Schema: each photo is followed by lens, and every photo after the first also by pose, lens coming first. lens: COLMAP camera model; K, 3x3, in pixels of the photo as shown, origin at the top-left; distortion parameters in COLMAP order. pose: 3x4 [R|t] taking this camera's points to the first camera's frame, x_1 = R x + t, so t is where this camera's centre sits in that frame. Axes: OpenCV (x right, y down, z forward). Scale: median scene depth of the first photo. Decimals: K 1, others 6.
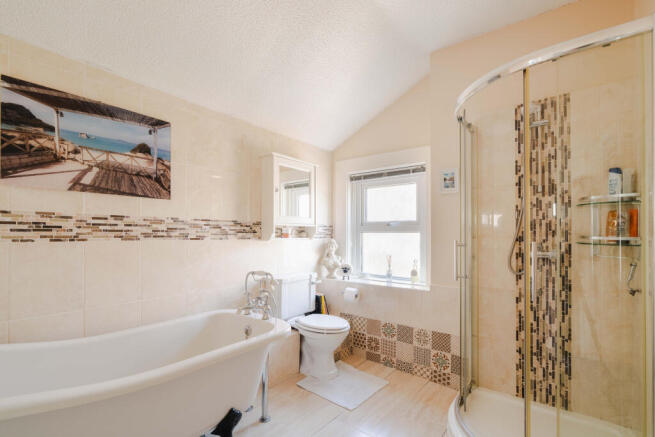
lens RADIAL K [[298.4, 0, 327.5], [0, 298.4, 218.5], [0, 0, 1]] dist [0.000148, 0.001835]
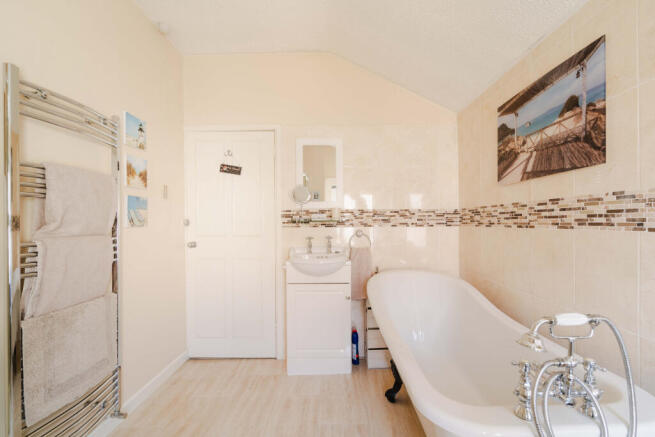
lens RADIAL K [[298.4, 0, 327.5], [0, 298.4, 218.5], [0, 0, 1]] dist [0.000148, 0.001835]
pose [[-0.795131, 0.000030, -0.606437, 0.310277], [0.043667, 0.997407, -0.057204, 0.063894], [0.604863, -0.071966, -0.793071, 1.242092]]
